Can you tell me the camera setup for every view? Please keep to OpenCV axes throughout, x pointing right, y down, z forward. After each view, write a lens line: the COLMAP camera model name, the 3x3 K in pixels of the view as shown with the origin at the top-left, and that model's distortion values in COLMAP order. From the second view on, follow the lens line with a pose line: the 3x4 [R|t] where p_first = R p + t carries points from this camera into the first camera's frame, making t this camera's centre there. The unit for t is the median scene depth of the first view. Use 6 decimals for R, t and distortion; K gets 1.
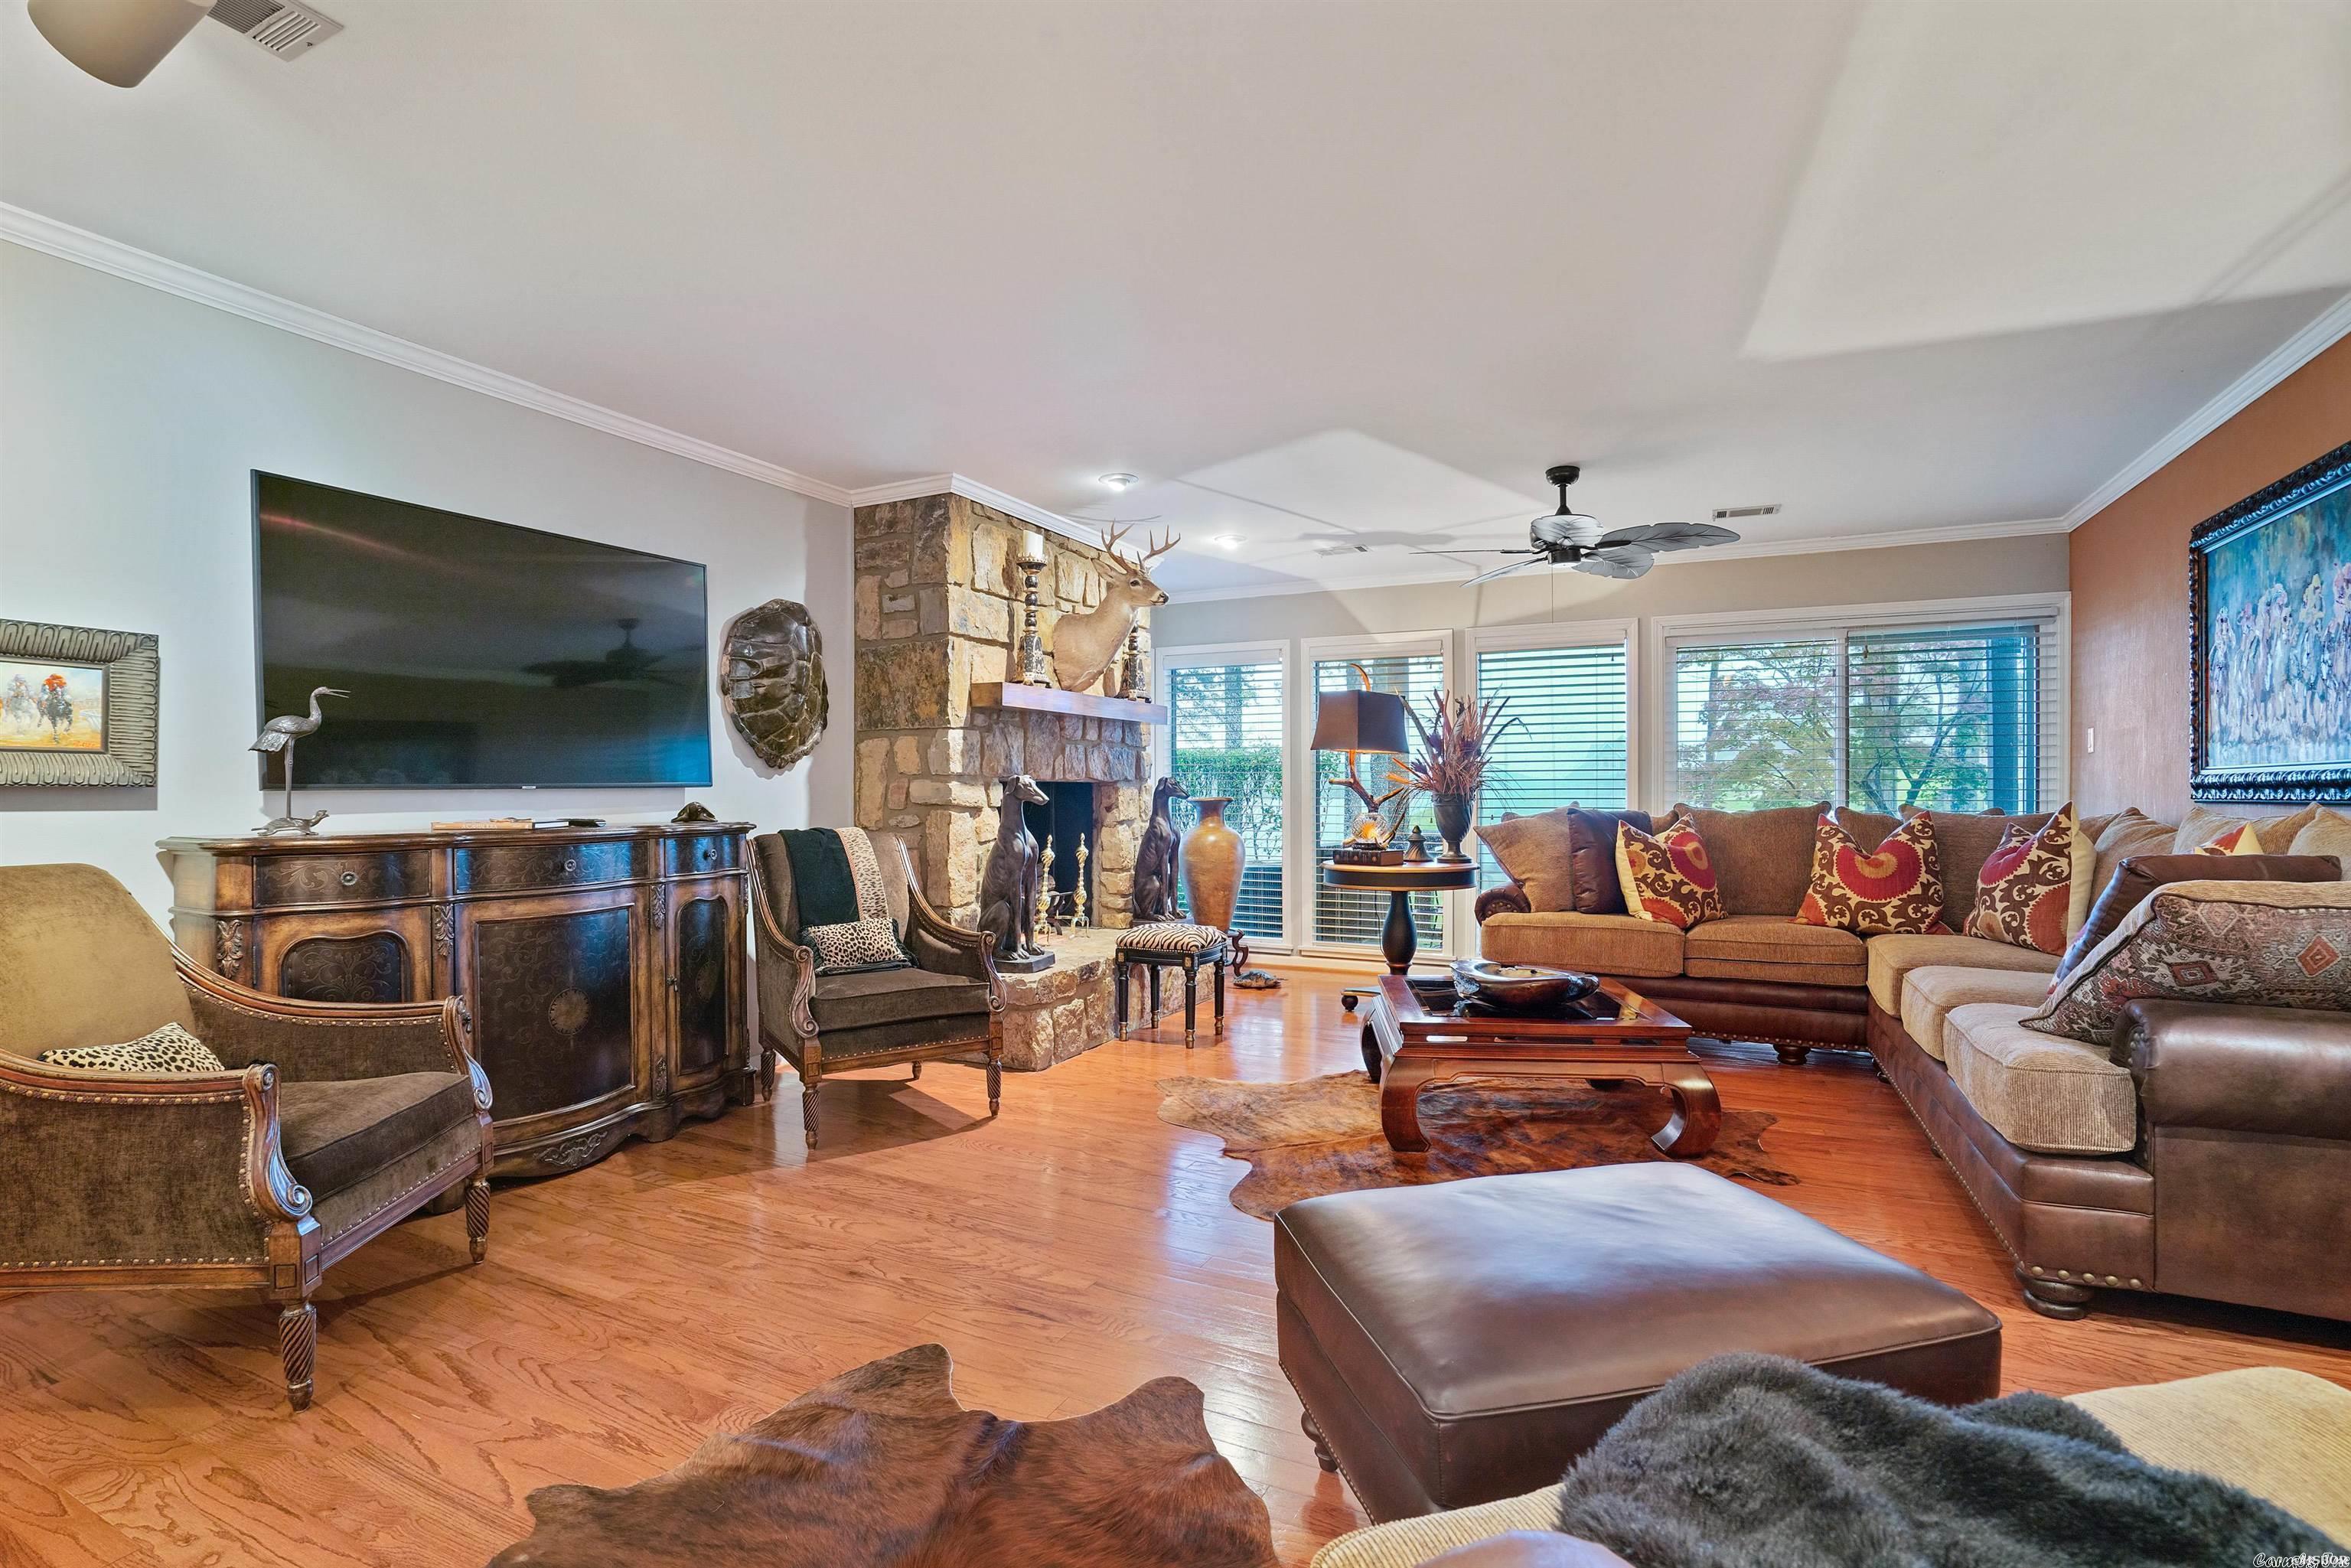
lens RADIAL K [[1096.0, 0, 1157.6], [0, 1096.0, 790.3], [0, 0, 1]] dist [-0.044483, 0.015483]
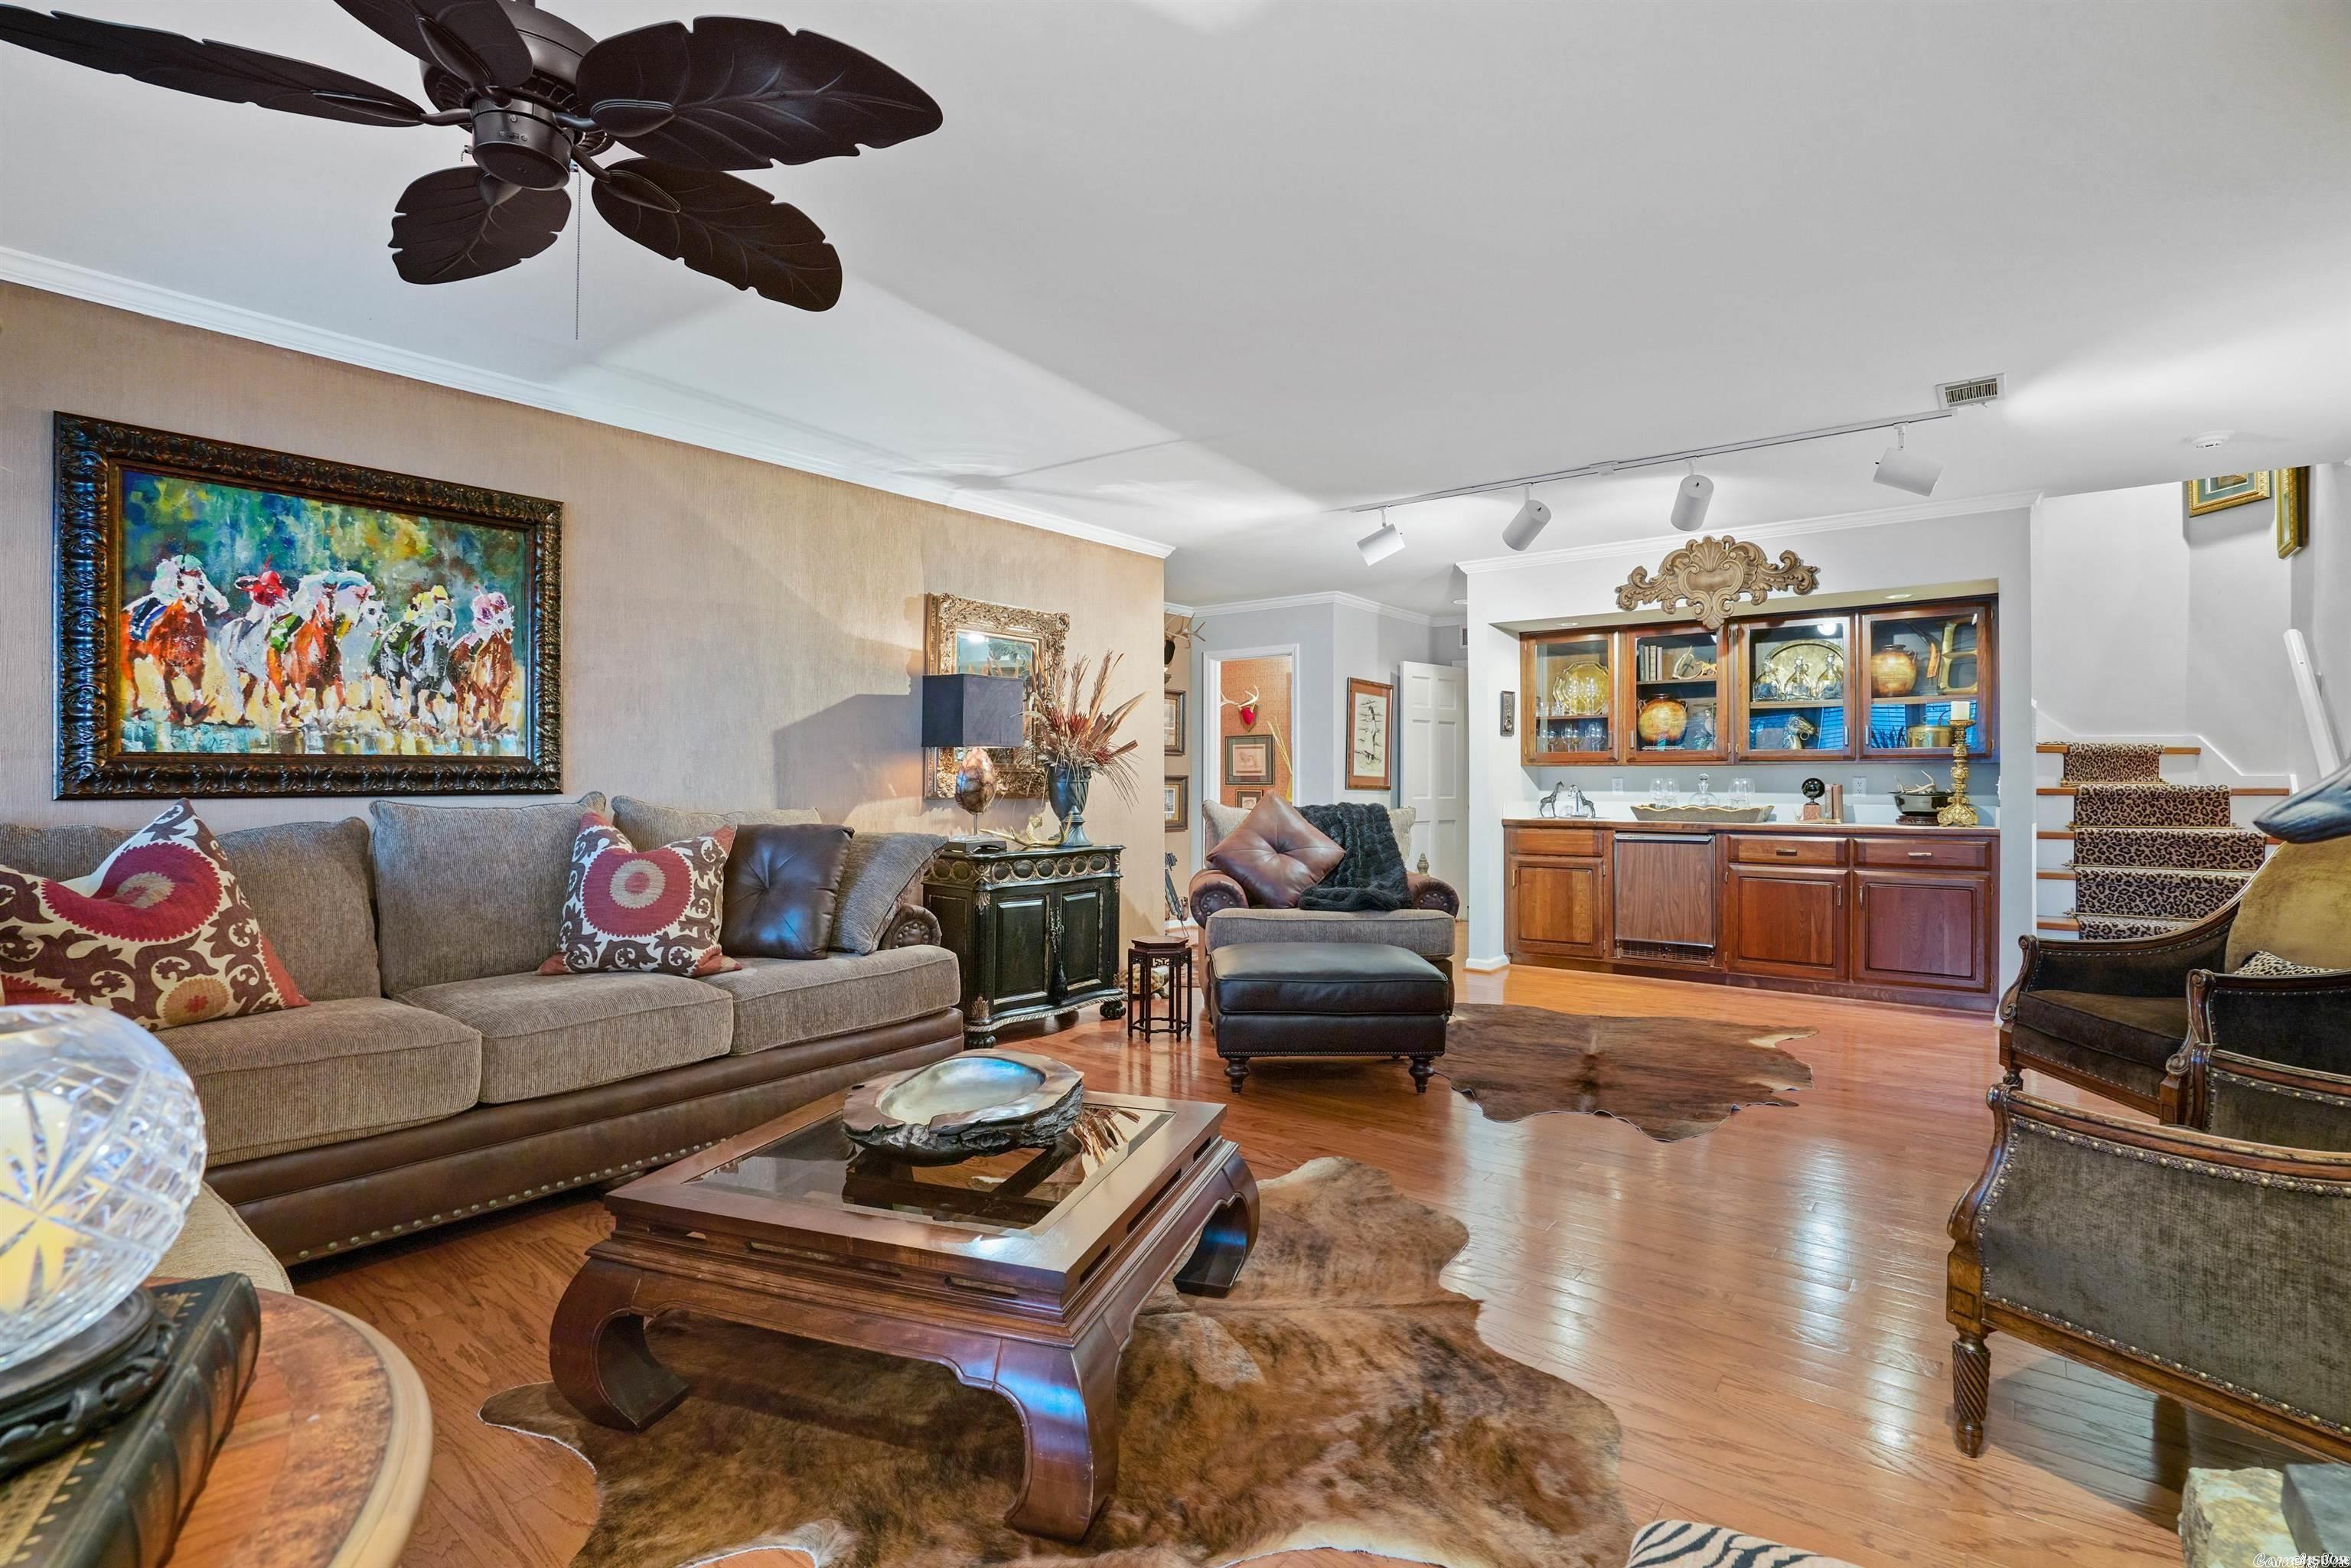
lens RADIAL K [[1096.0, 0, 1162.5], [0, 1096.0, 769.0], [0, 0, 1]] dist [-0.044483, 0.015483]
pose [[-0.976604, 0.001150, 0.215045, 0.076204], [-0.000562, 0.999969, -0.007903, -0.002961], [-0.215047, -0.007839, -0.976572, 1.222060]]
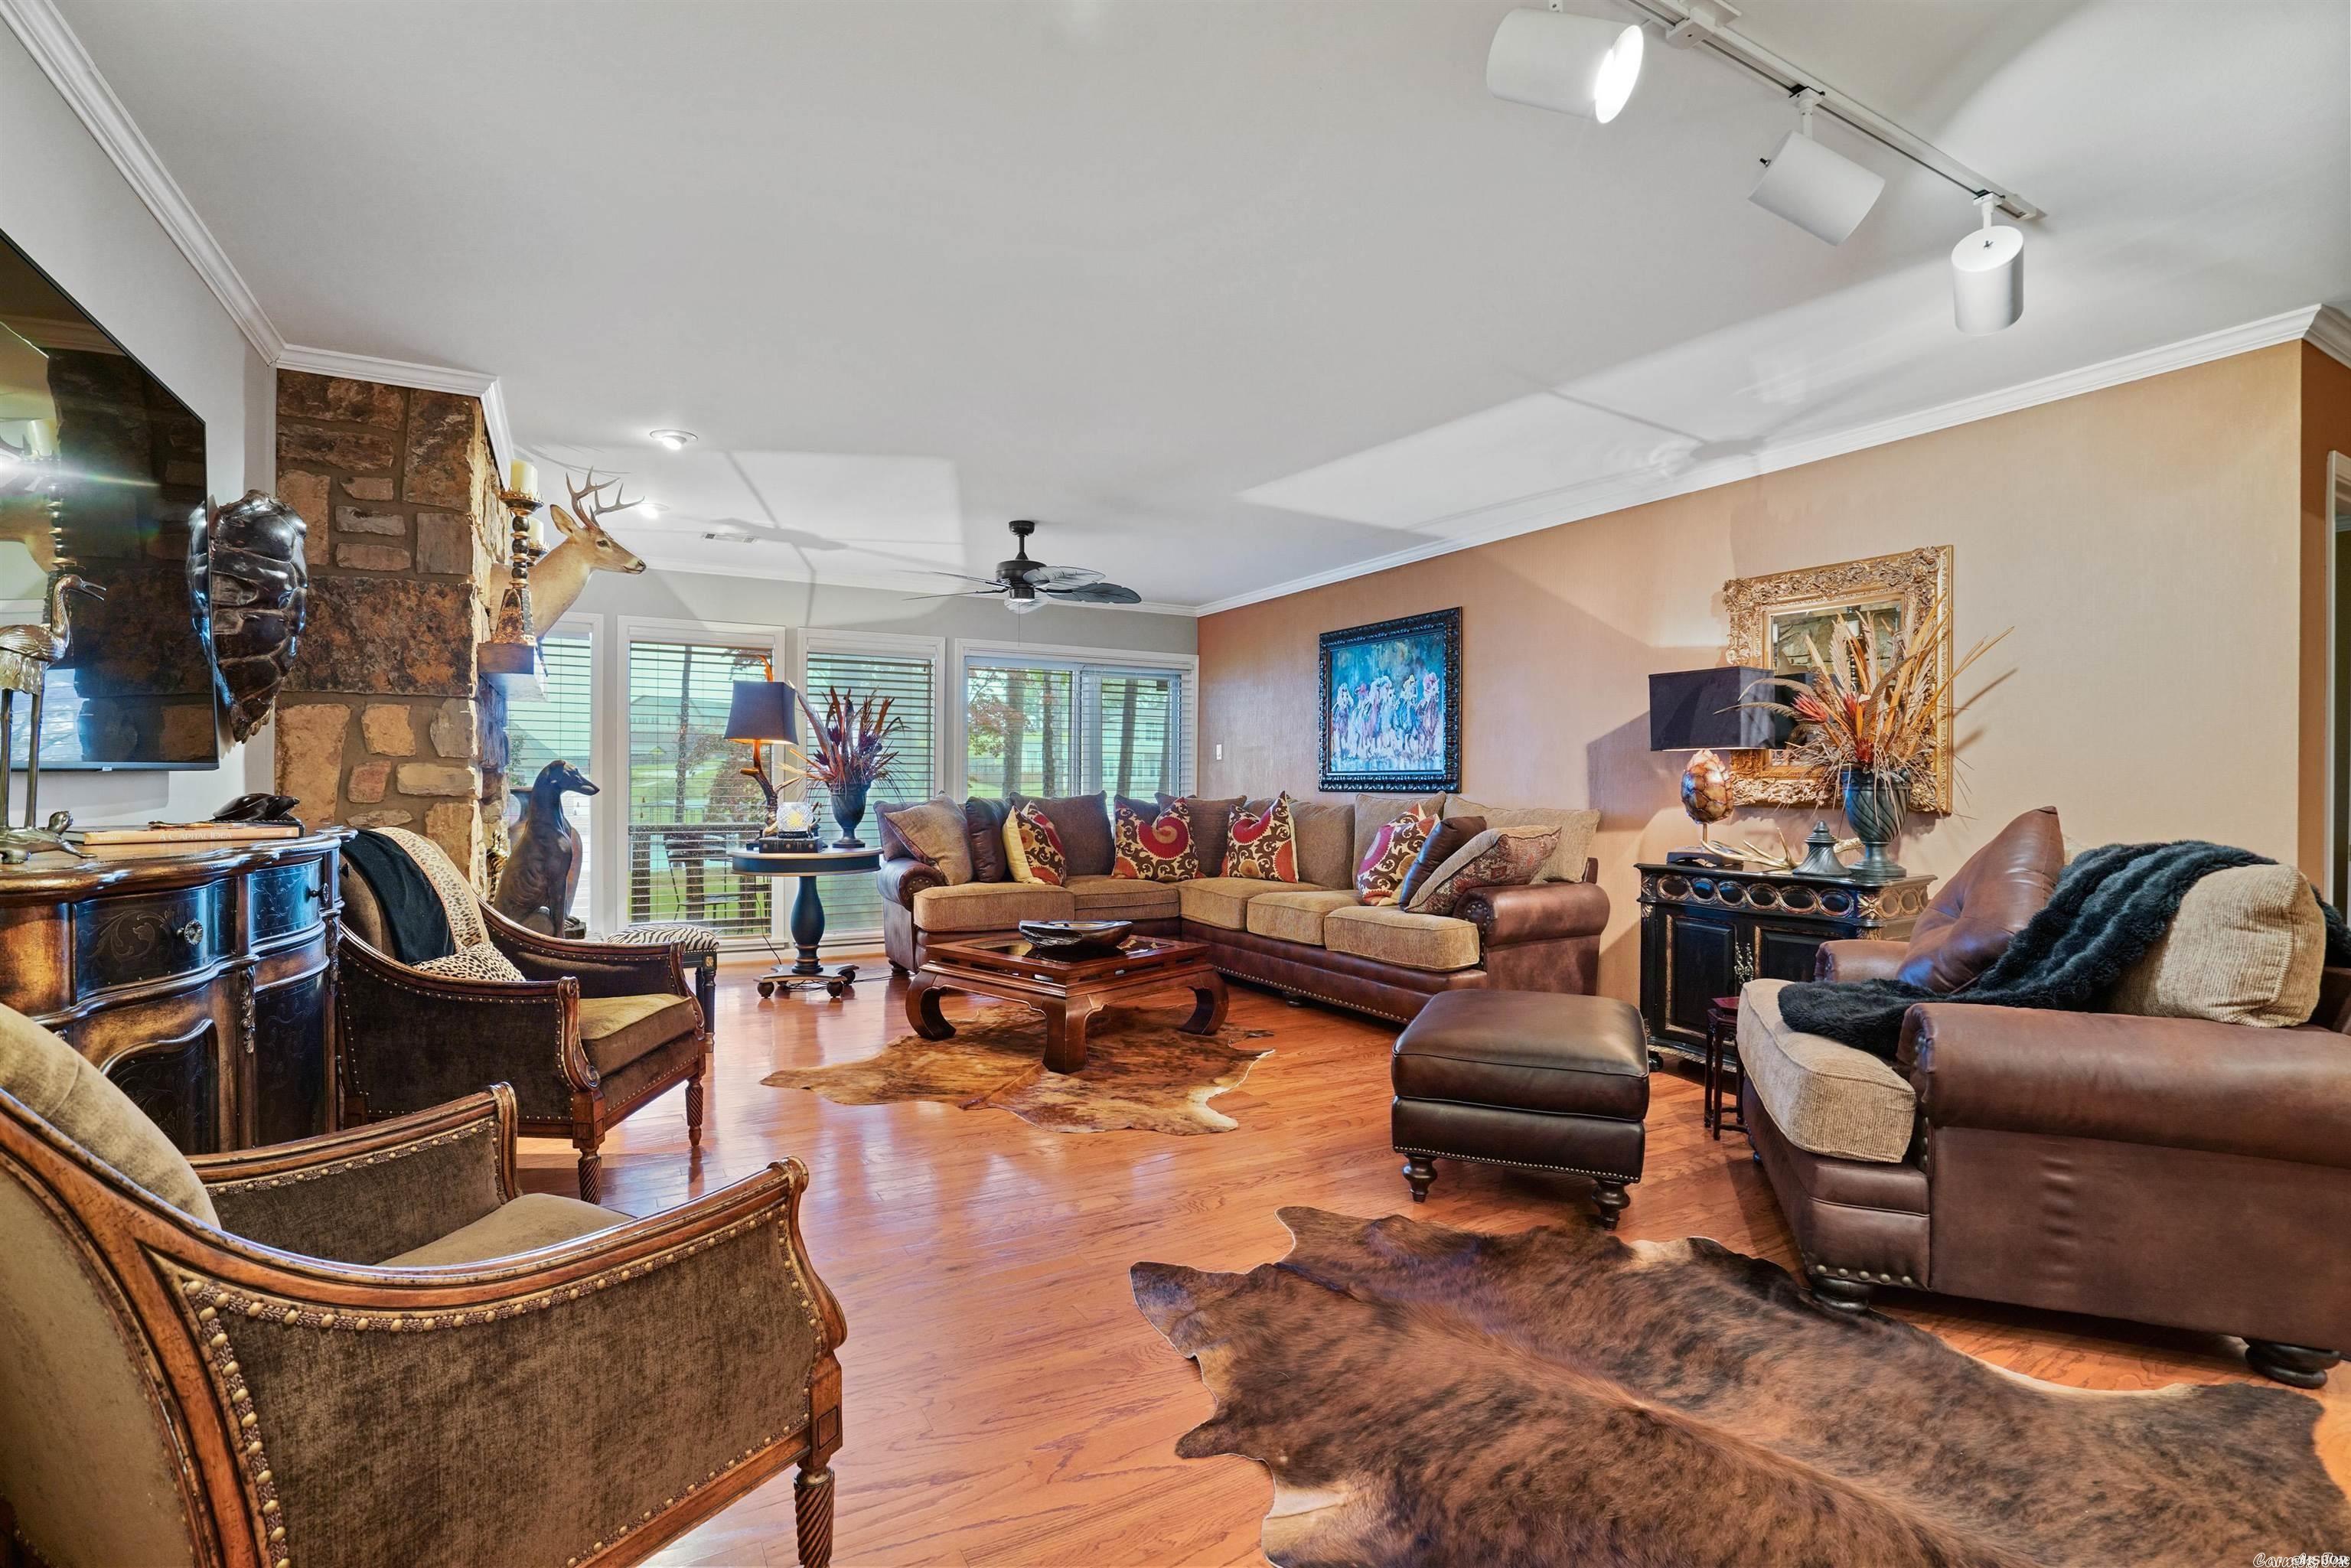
lens RADIAL K [[1096.0, 0, 1172.0], [0, 1096.0, 786.1], [0, 0, 1]] dist [-0.044483, 0.015483]
pose [[0.558236, 0.001990, 0.829680, -0.529818], [-0.006779, 0.999975, 0.002162, 0.000560], [-0.829654, -0.006831, 0.558235, 0.150826]]
